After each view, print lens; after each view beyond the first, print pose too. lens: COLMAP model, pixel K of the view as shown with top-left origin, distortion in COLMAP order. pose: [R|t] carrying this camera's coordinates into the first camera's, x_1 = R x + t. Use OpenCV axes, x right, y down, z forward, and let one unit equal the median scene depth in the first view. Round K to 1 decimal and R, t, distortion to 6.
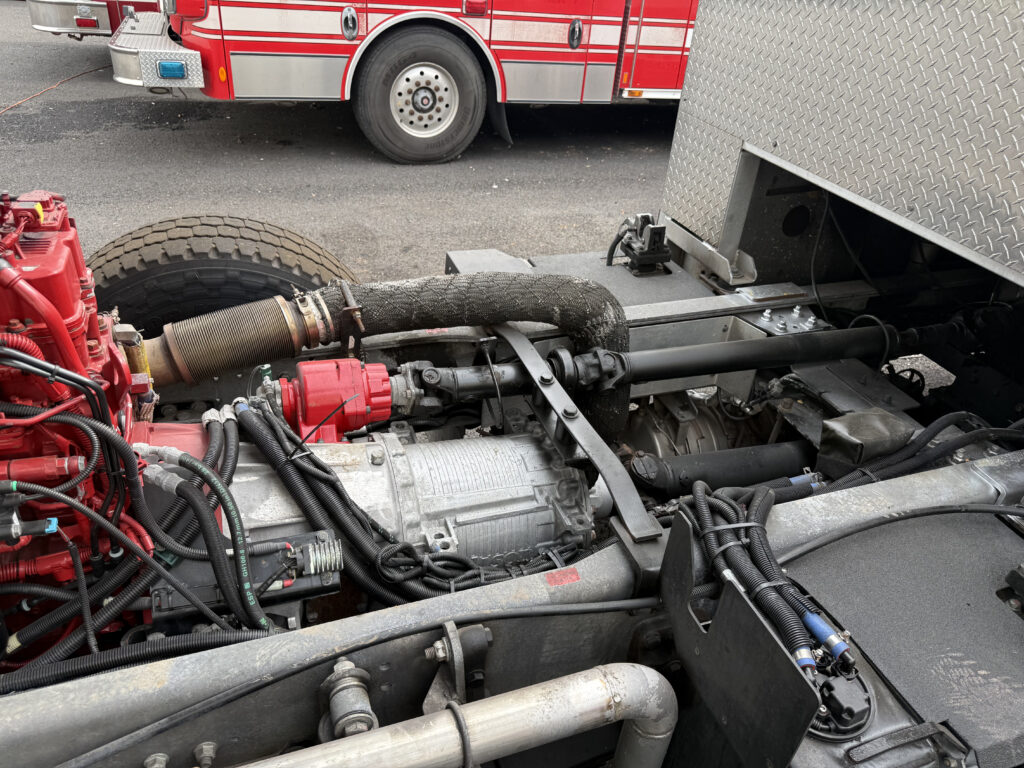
lens RADIAL K [[768.4, 0, 512.0], [0, 768.4, 384.0], [0, 0, 1]] dist [-0.008029, -0.007629]
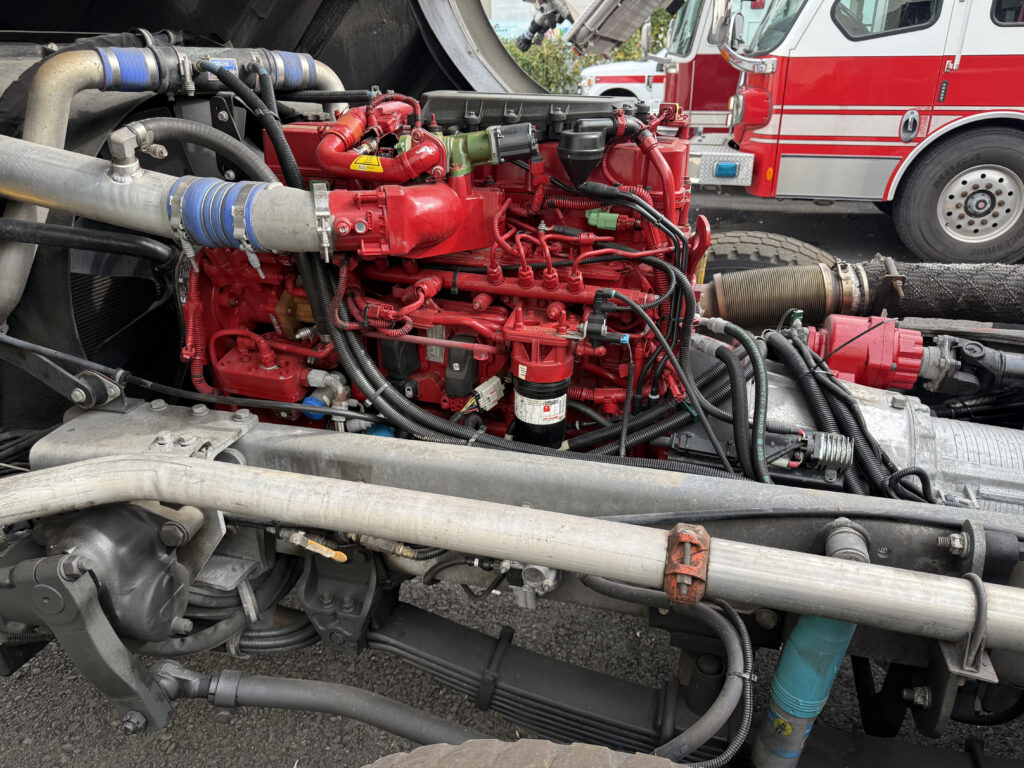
lens RADIAL K [[764.4, 0, 512.0], [0, 764.4, 384.0], [0, 0, 1]] dist [0.044846, 0.001004]
pose [[0.809991, 0.149597, -0.567041, -0.013066], [-0.255771, 0.960224, -0.112030, 0.225071], [0.527727, 0.235776, 0.816036, -0.055907]]
